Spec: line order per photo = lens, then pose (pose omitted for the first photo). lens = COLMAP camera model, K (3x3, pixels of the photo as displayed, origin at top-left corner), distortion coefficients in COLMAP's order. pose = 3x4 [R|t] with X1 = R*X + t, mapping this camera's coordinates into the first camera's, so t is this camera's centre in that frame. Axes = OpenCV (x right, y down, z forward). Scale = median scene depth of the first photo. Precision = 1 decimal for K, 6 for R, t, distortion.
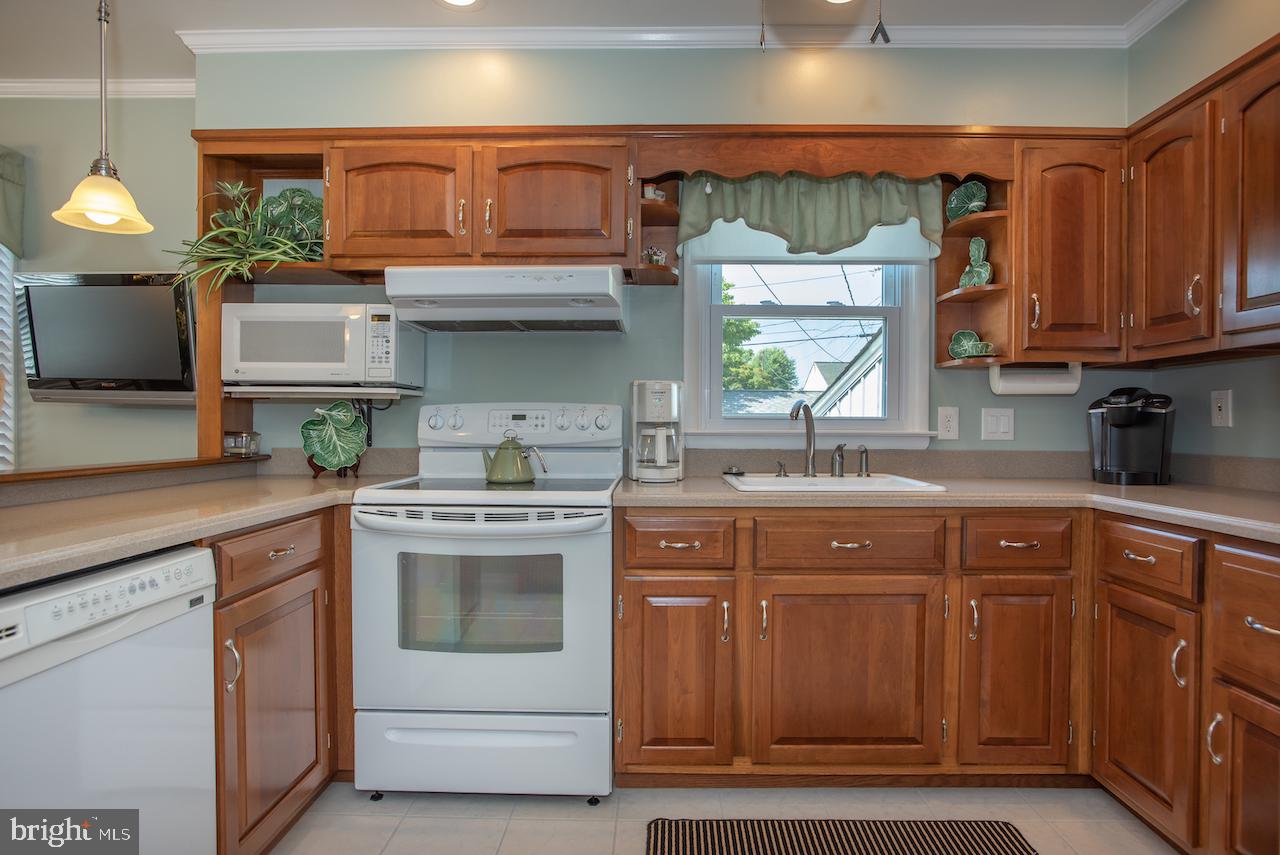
lens RADIAL K [[707.4, 0, 645.0], [0, 707.4, 431.7], [0, 0, 1]] dist [-0.074965, 0.052368]
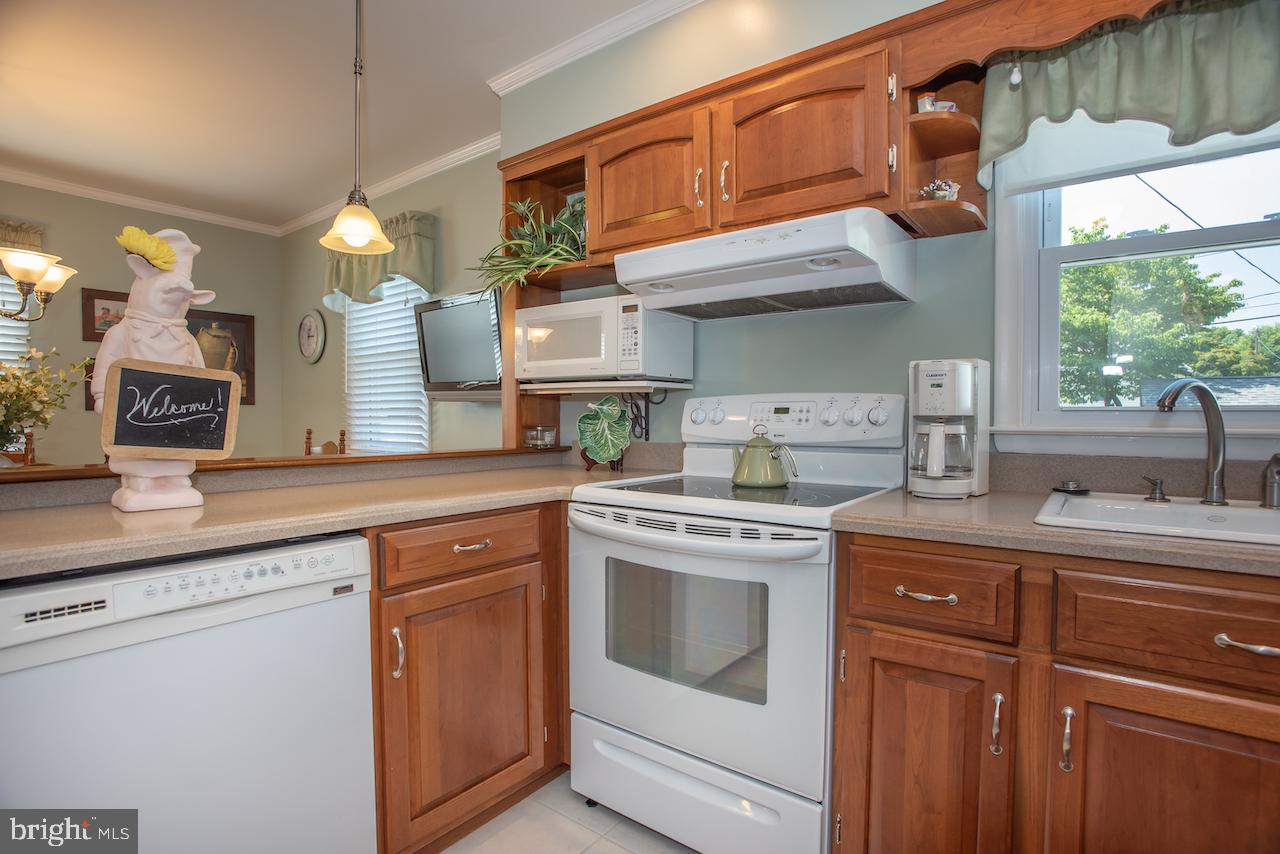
lens RADIAL K [[631.9, 0, 645.5], [0, 631.9, 431.2], [0, 0, 1]] dist [-0.068575, 0.027150]
pose [[0.809263, 0.011484, -0.587335, 0.152877], [-0.005880, 0.999917, 0.011449, -0.003140], [0.587418, -0.005812, 0.809263, 0.300836]]
